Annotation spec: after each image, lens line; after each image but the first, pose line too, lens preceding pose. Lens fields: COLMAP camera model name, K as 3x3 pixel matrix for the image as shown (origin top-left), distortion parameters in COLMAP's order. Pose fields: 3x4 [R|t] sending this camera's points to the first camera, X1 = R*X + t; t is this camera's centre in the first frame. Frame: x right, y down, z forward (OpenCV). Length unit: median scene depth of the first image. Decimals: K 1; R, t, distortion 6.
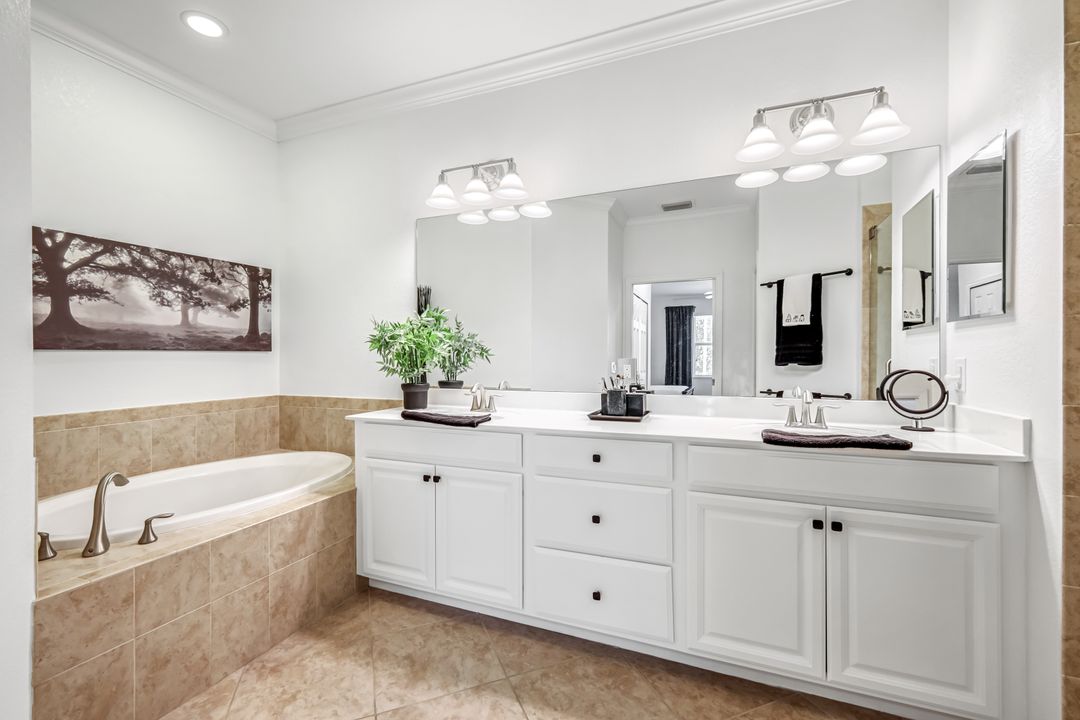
lens RADIAL K [[466.9, 0, 540.2], [0, 466.9, 357.3], [0, 0, 1]] dist [0.004671, 0.000294]
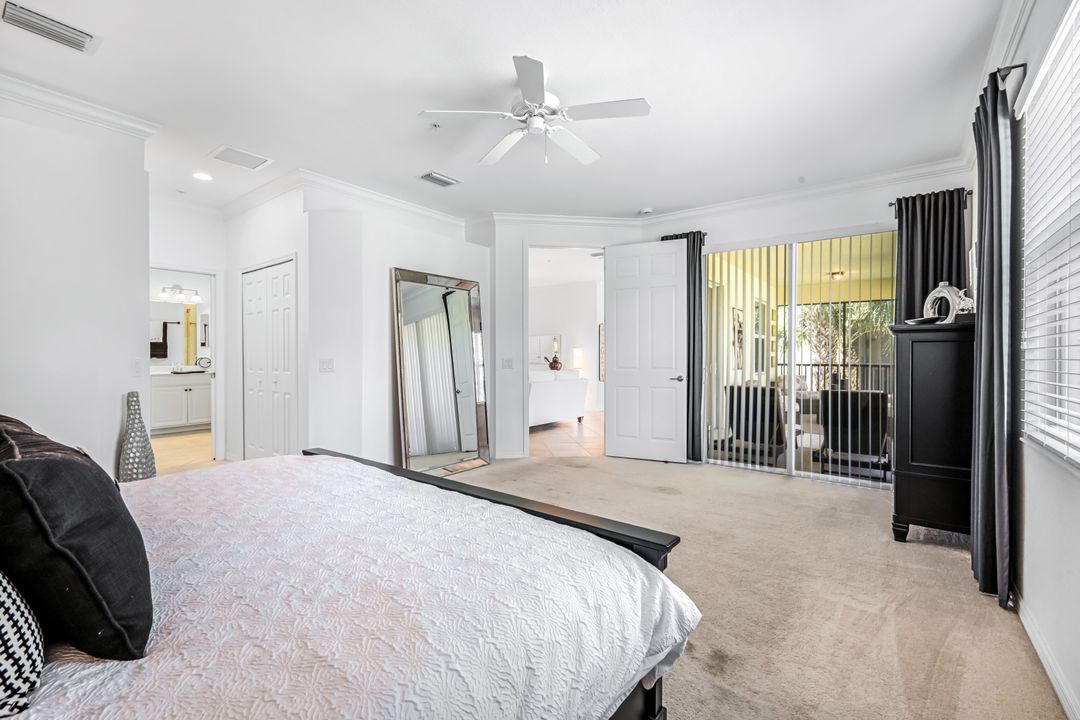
lens RADIAL K [[466.9, 0, 537.6], [0, 466.9, 363.7], [0, 0, 1]] dist [-0.000700, 0.000110]
pose [[0.253681, -0.011284, 0.967222, -2.250520], [-0.001300, 0.999927, 0.012007, 0.024453], [-0.967287, -0.004303, 0.253648, -2.665088]]
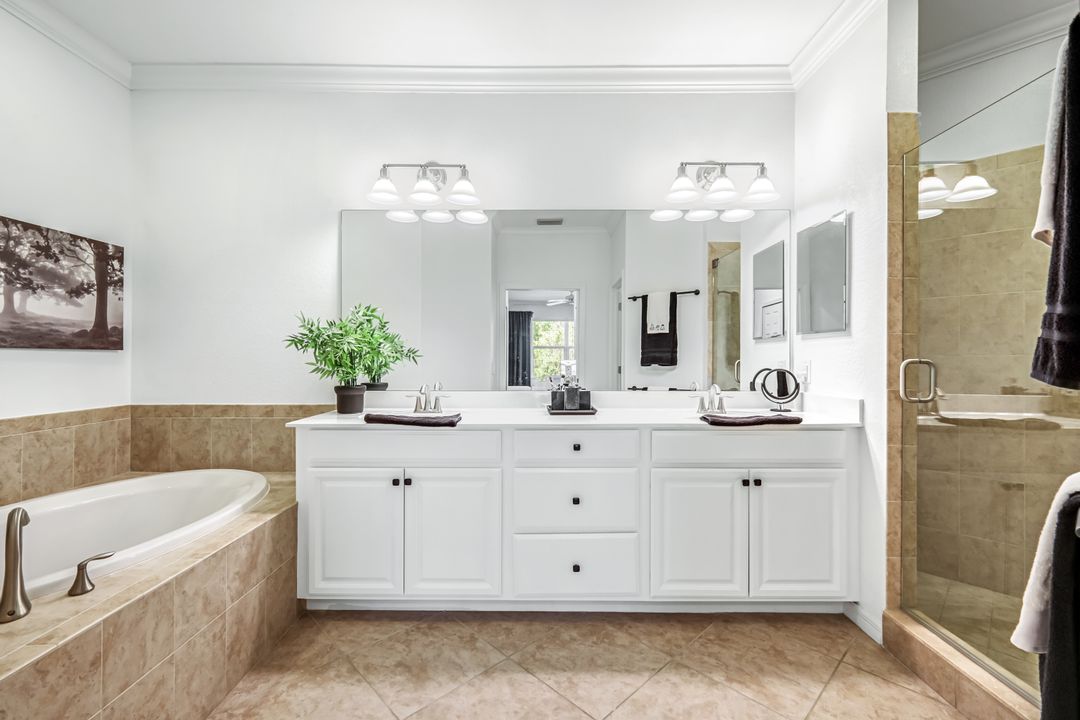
lens RADIAL K [[466.9, 0, 540.2], [0, 466.9, 357.3], [0, 0, 1]] dist [0.004671, 0.000294]
pose [[0.924298, 0.004164, 0.381648, -0.351342], [-0.002593, 0.999986, -0.004631, 0.002139], [-0.381662, 0.003291, 0.924296, -0.017129]]
